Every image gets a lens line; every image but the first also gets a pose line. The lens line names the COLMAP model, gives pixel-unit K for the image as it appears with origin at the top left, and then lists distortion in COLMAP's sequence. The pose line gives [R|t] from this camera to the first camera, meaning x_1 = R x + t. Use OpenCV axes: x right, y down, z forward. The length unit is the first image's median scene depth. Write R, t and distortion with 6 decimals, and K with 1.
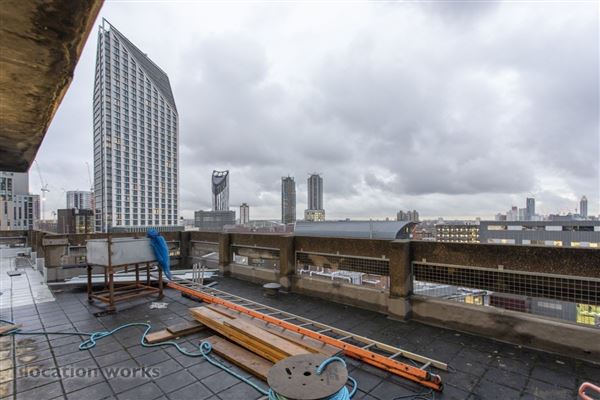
lens RADIAL K [[289.2, 0, 292.7], [0, 289.2, 221.4], [0, 0, 1]] dist [0.004472, 0.000813]
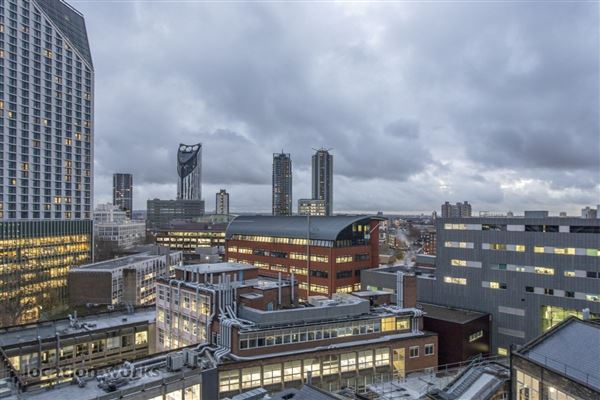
lens RADIAL K [[406.9, 0, 297.6], [0, 406.9, 213.7], [0, 0, 1]] dist [0.001072, -0.000285]
pose [[0.999625, 0.009932, -0.025508, 0.172850], [-0.010044, 0.999940, -0.004275, -0.001131], [0.025464, 0.004529, 0.999665, -0.023547]]
